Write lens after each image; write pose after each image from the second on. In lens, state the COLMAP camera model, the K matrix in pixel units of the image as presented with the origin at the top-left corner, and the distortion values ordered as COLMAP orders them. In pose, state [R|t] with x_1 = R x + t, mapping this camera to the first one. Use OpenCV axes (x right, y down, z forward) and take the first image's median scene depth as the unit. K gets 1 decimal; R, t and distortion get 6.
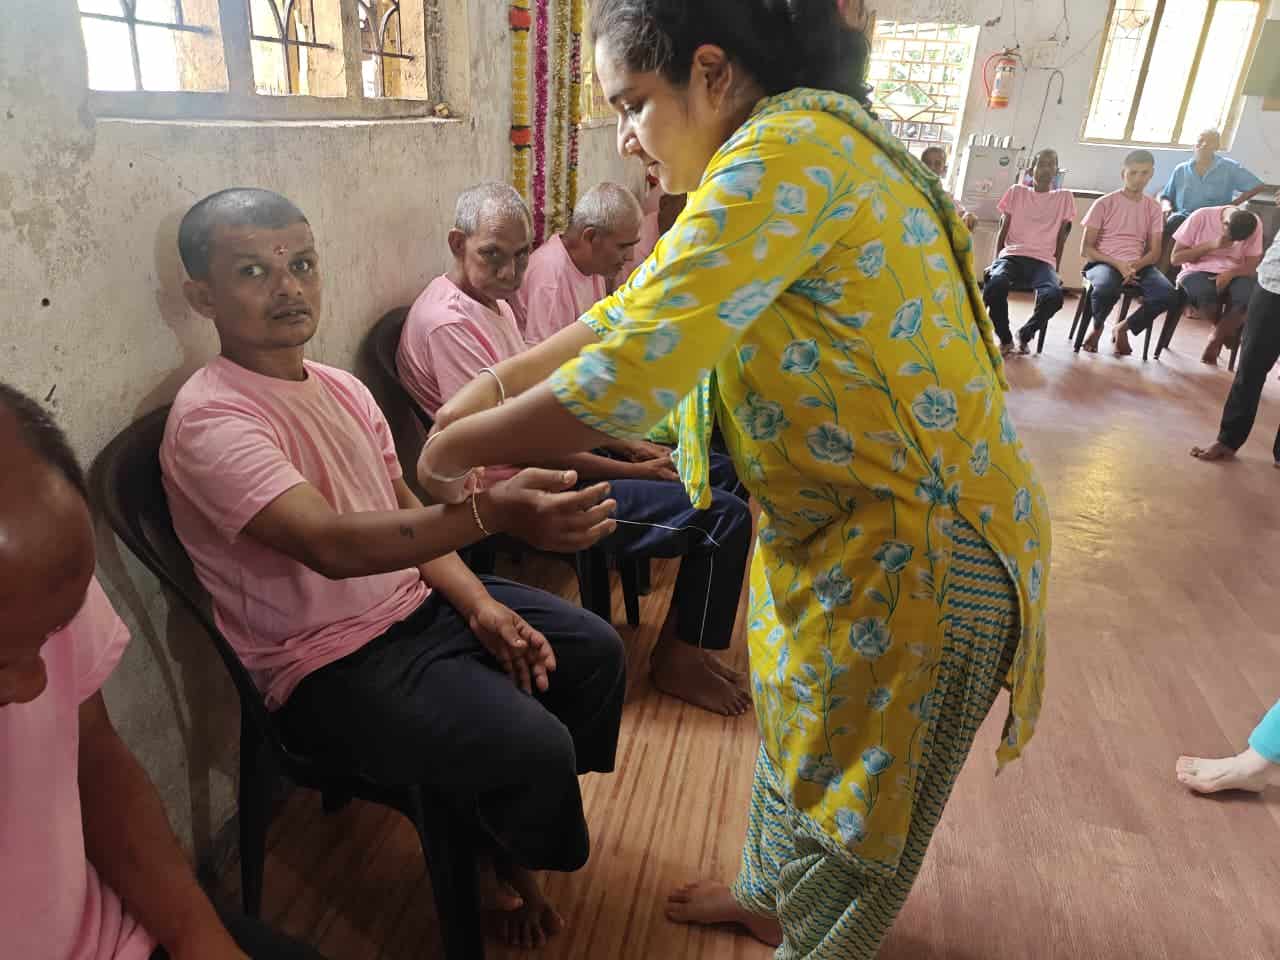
lens RADIAL K [[894.9, 0, 642.3], [0, 894.9, 498.8], [0, 0, 1]] dist [0.001699, -0.003188]
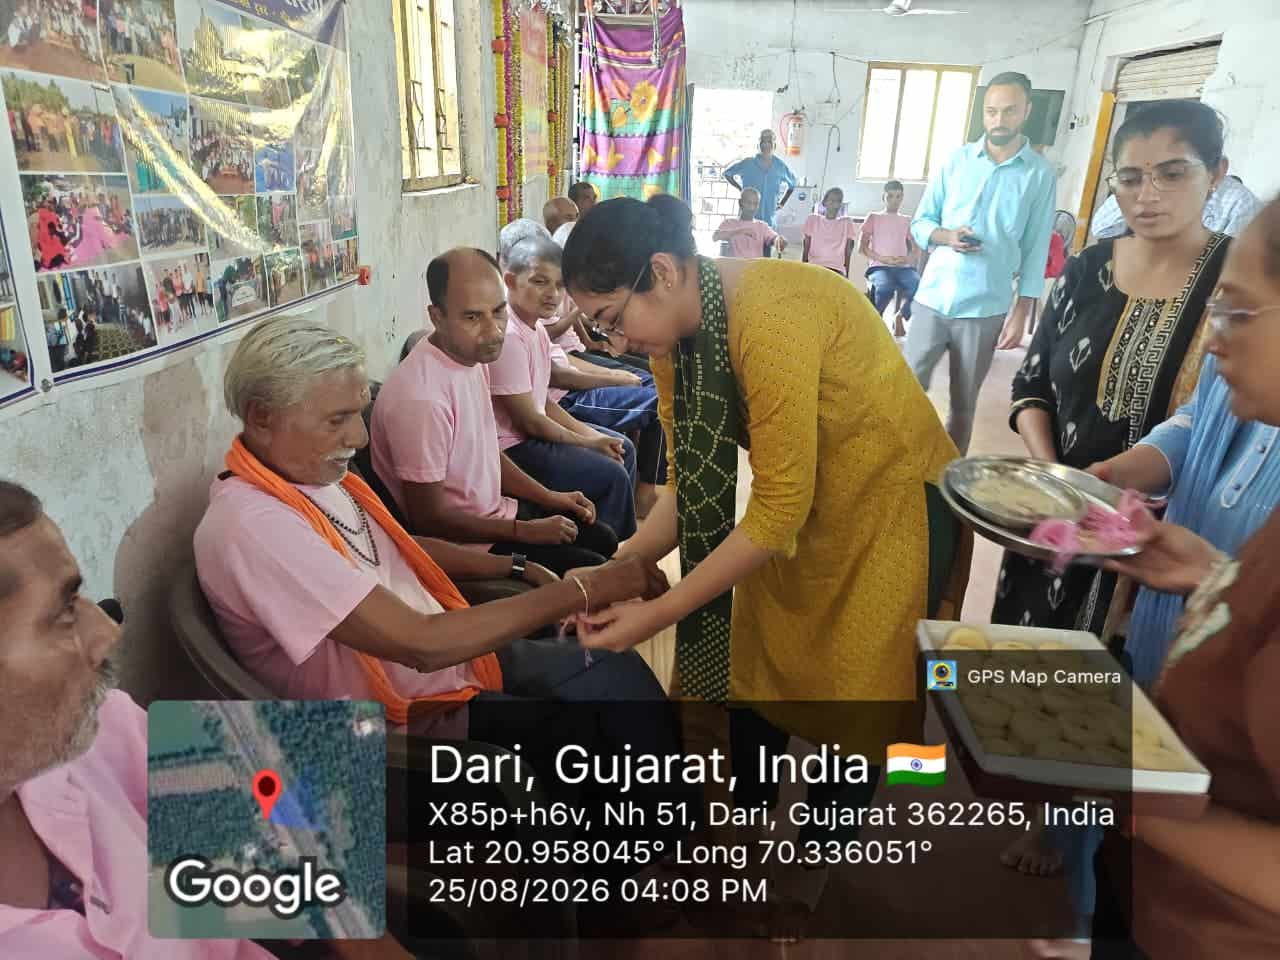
lens RADIAL K [[903.8, 0, 636.7], [0, 903.8, 475.4], [0, 0, 1]] dist [0.004032, -0.001075]
pose [[0.982217, -0.078568, 0.170517, -0.214548], [0.089361, 0.994392, -0.056560, 0.194565], [-0.165117, 0.070792, 0.983730, -0.552567]]
